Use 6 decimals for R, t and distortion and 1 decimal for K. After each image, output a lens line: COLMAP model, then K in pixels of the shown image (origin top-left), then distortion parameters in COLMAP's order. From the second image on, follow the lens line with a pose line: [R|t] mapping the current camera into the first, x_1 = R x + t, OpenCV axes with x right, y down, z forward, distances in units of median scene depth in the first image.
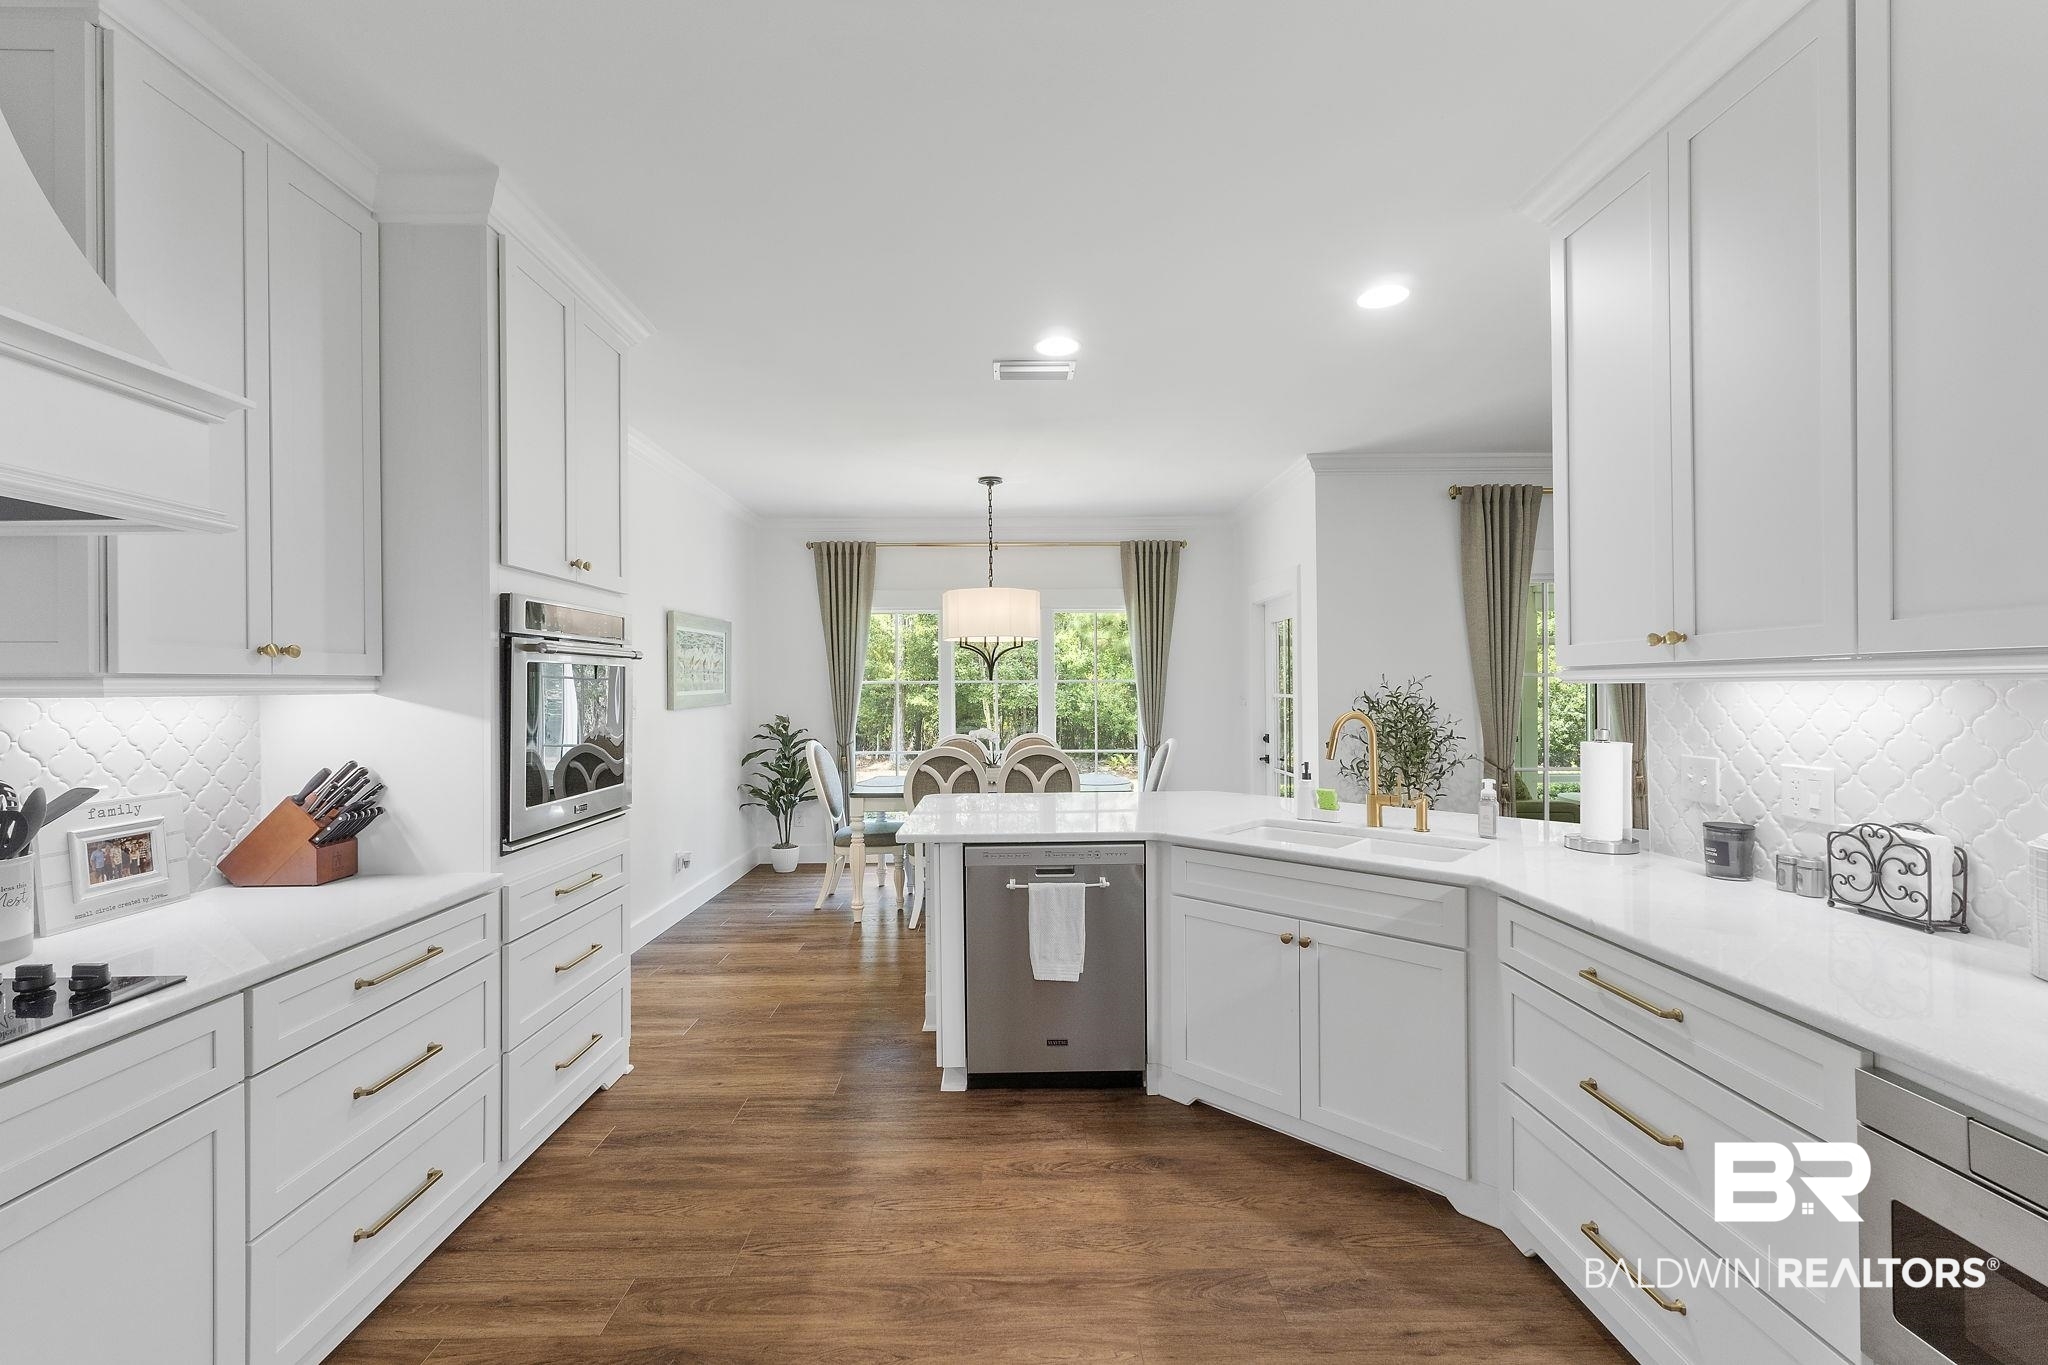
lens RADIAL K [[862.9, 0, 1014.3], [0, 862.9, 688.0], [0, 0, 1]] dist [0.013899, -0.000450]
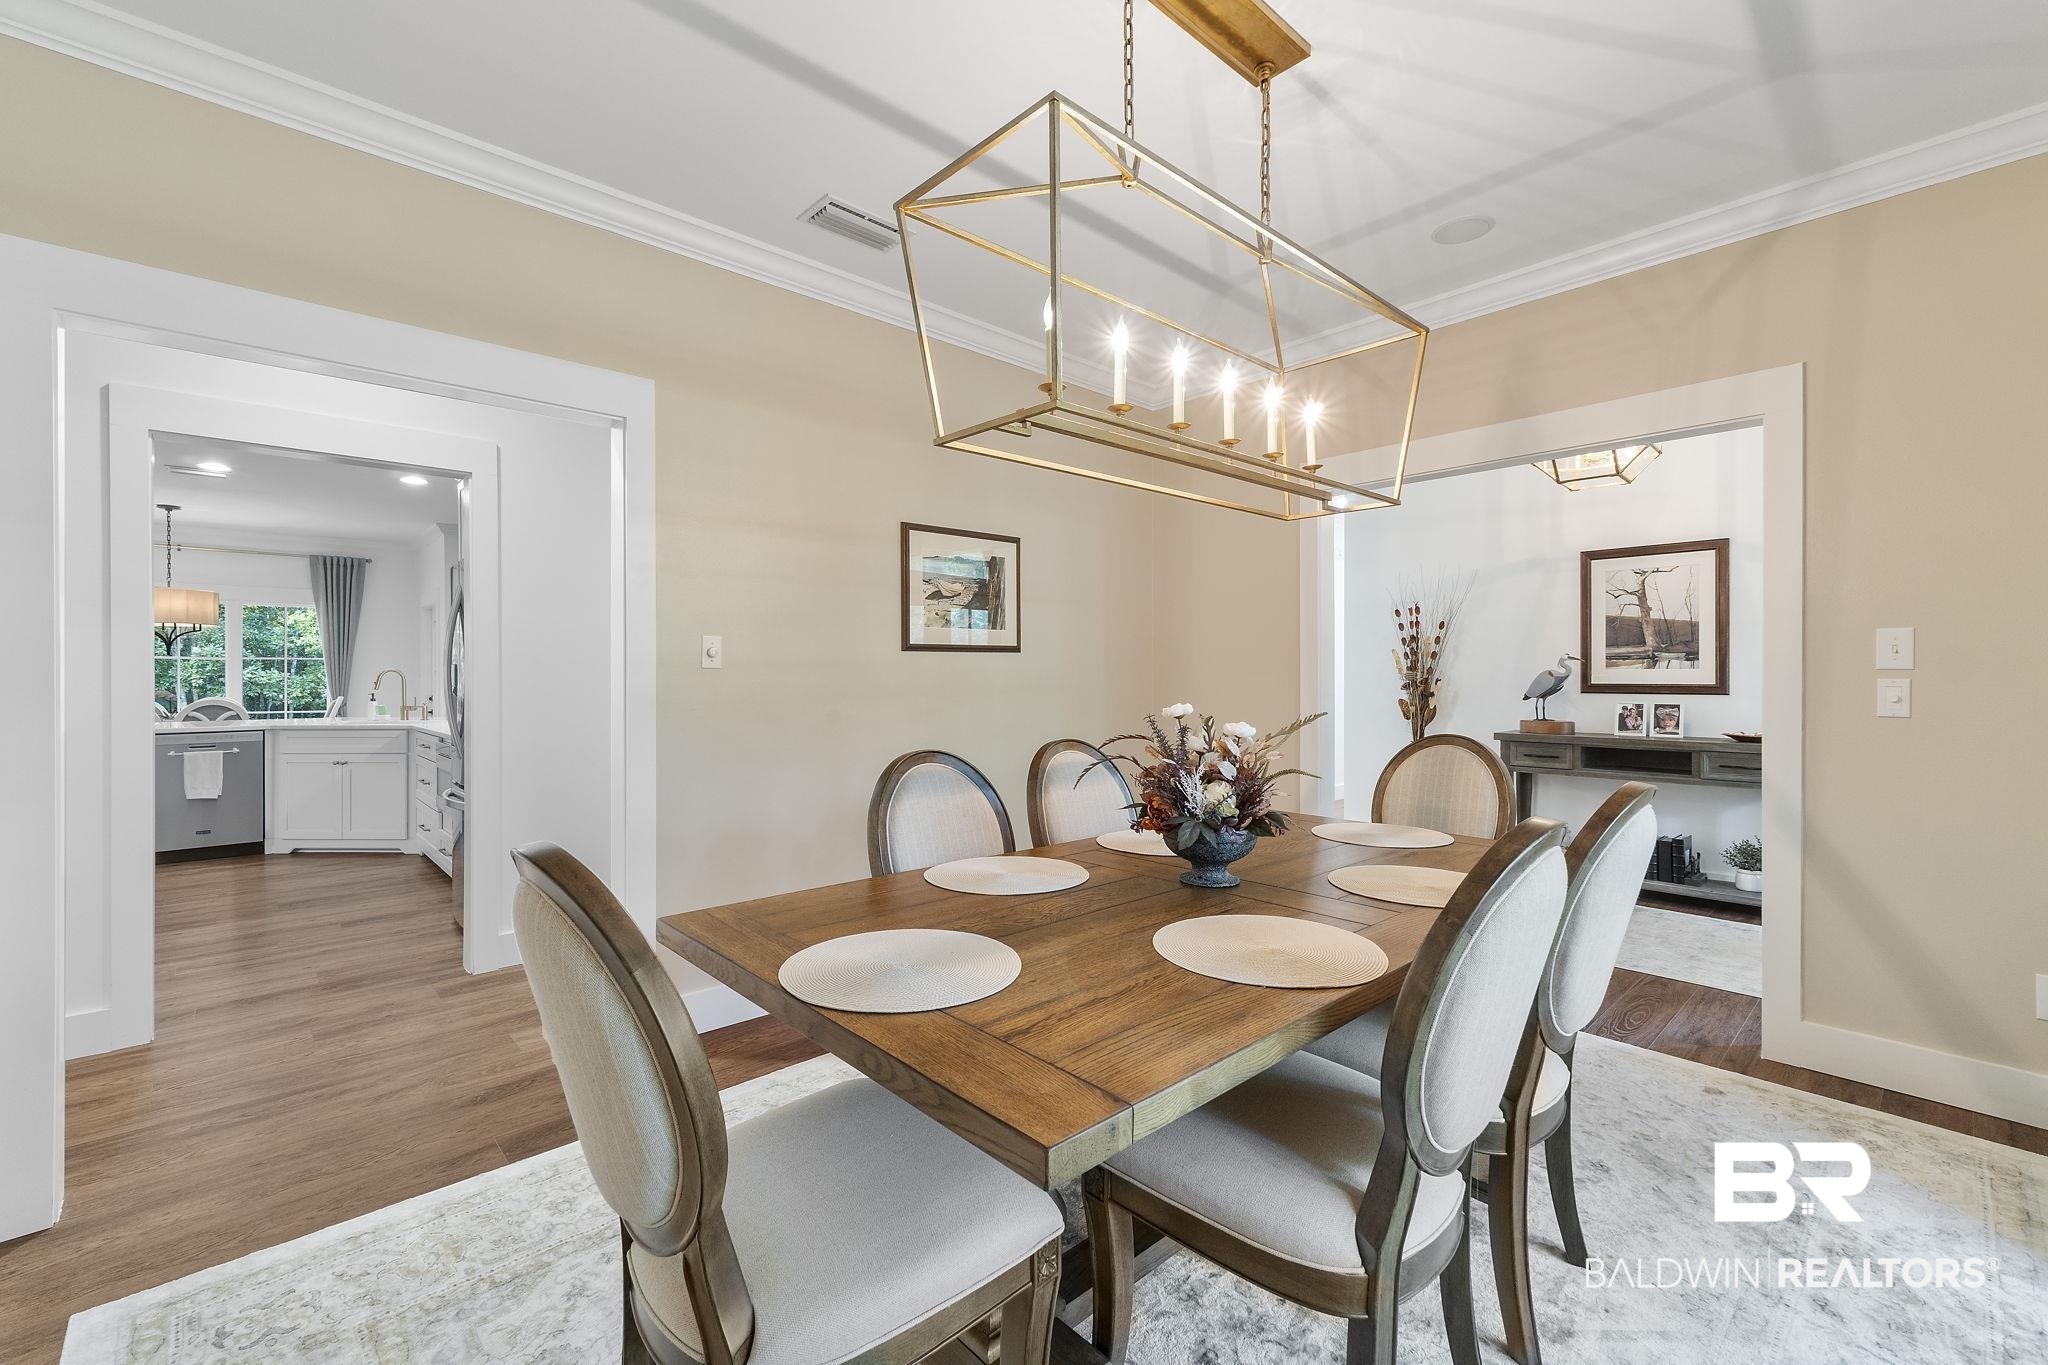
lens RADIAL K [[862.9, 0, 1013.1], [0, 862.9, 680.1], [0, 0, 1]] dist [0.013899, -0.000450]
pose [[0.751601, -0.000258, 0.659618, 0.162461], [-0.000256, 1.000000, 0.000684, 0.073983], [-0.659618, -0.000683, 0.751601, -2.305875]]
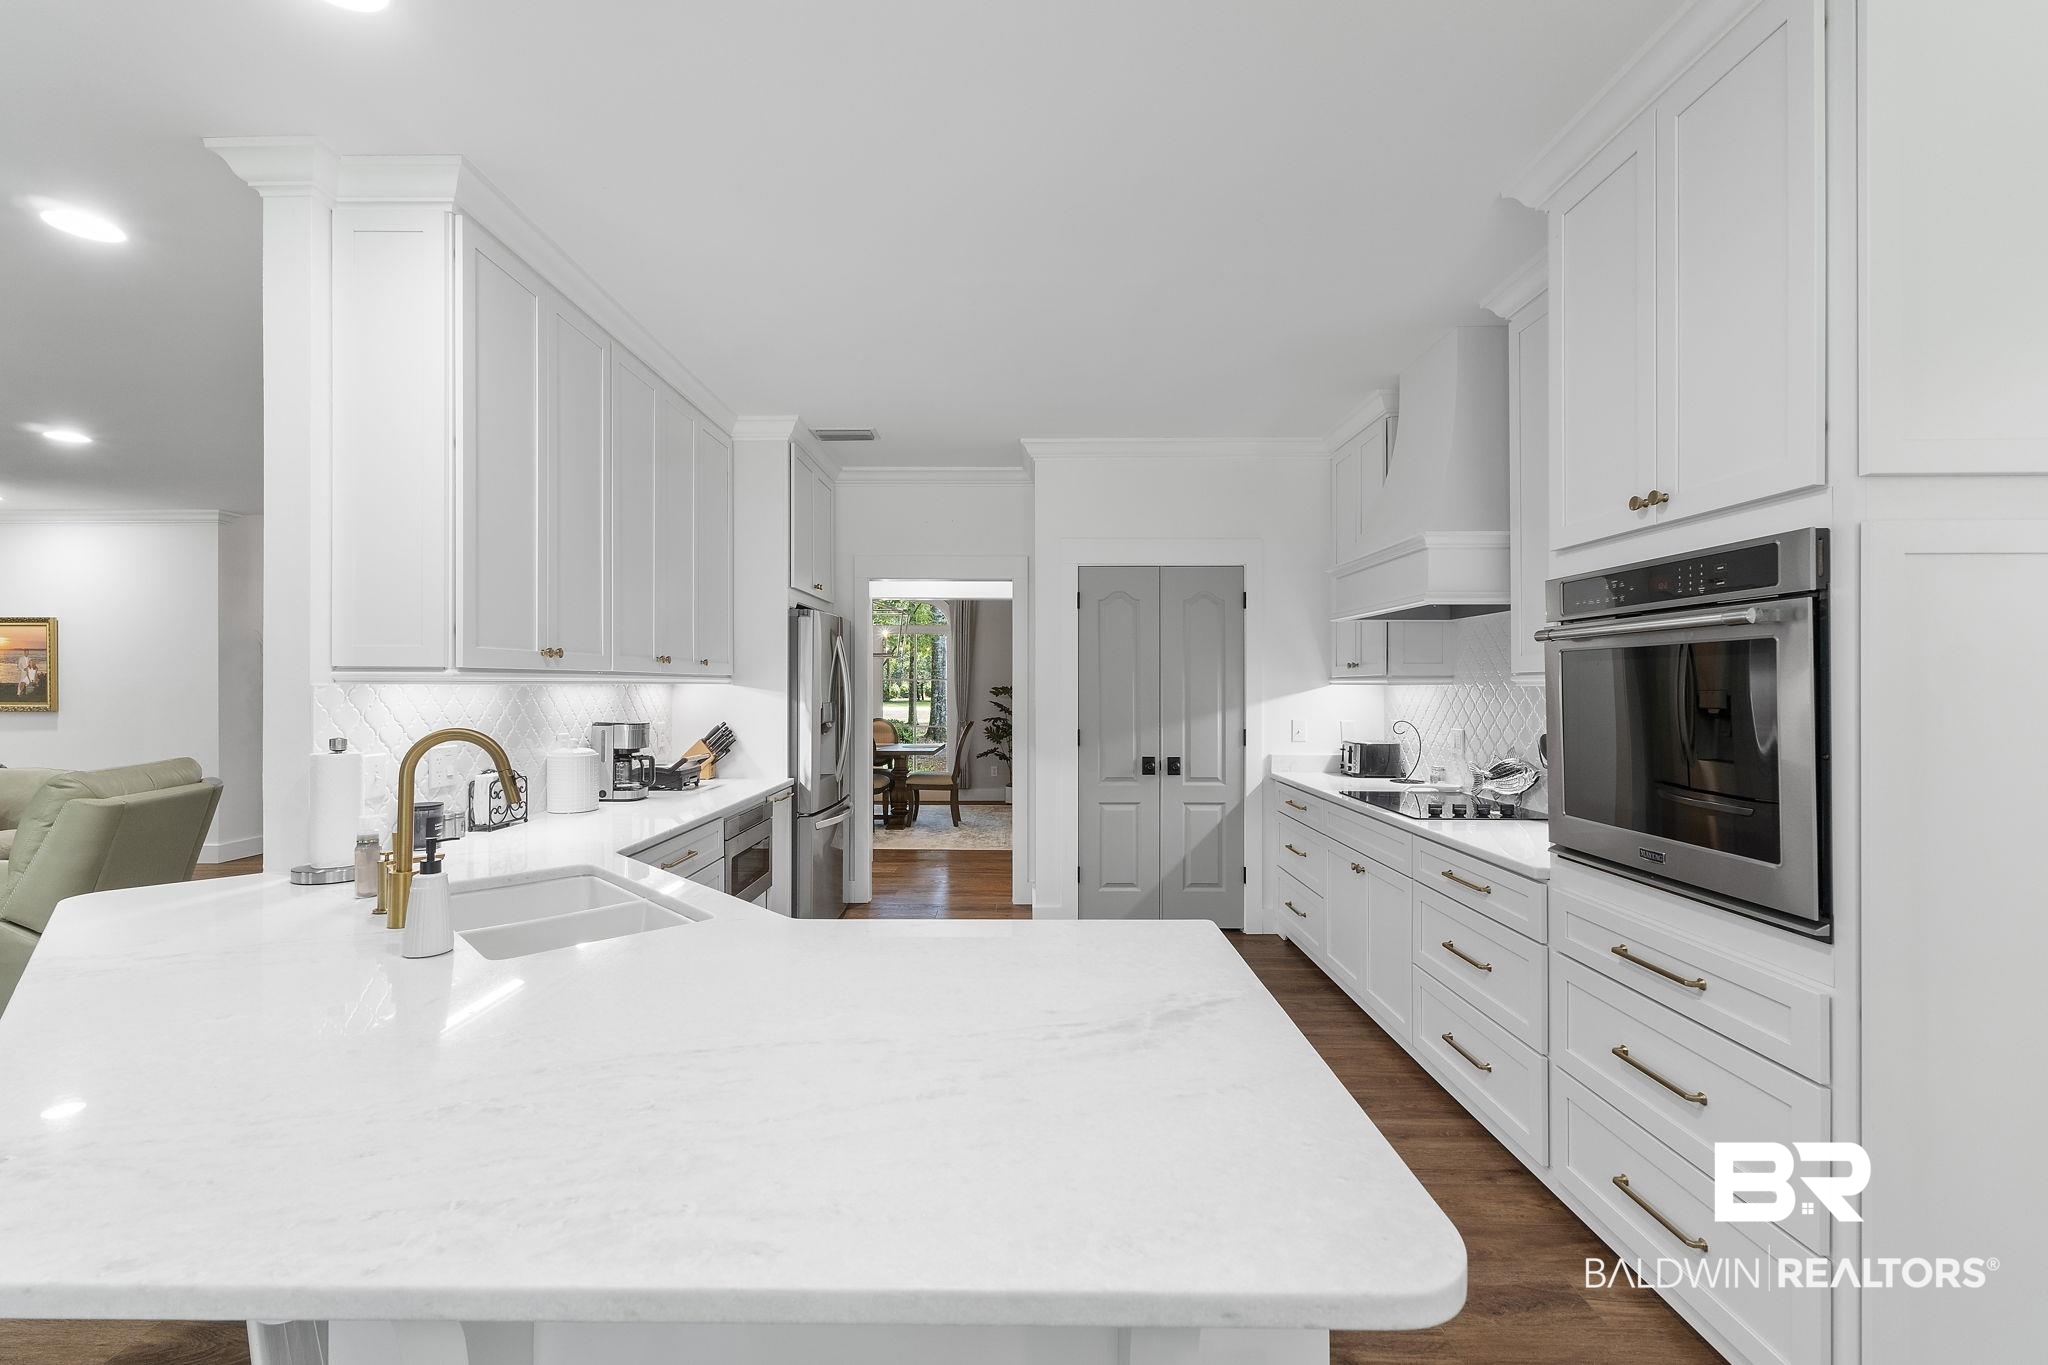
lens RADIAL K [[862.9, 0, 1024.0], [0, 862.9, 682.7], [0, 0, 1]] dist [0.013899, -0.000450]
pose [[-0.999861, 0.008398, 0.014437, -0.022629], [0.008386, 0.999964, -0.000881, -0.001591], [-0.014444, -0.000760, -0.999895, 2.131803]]
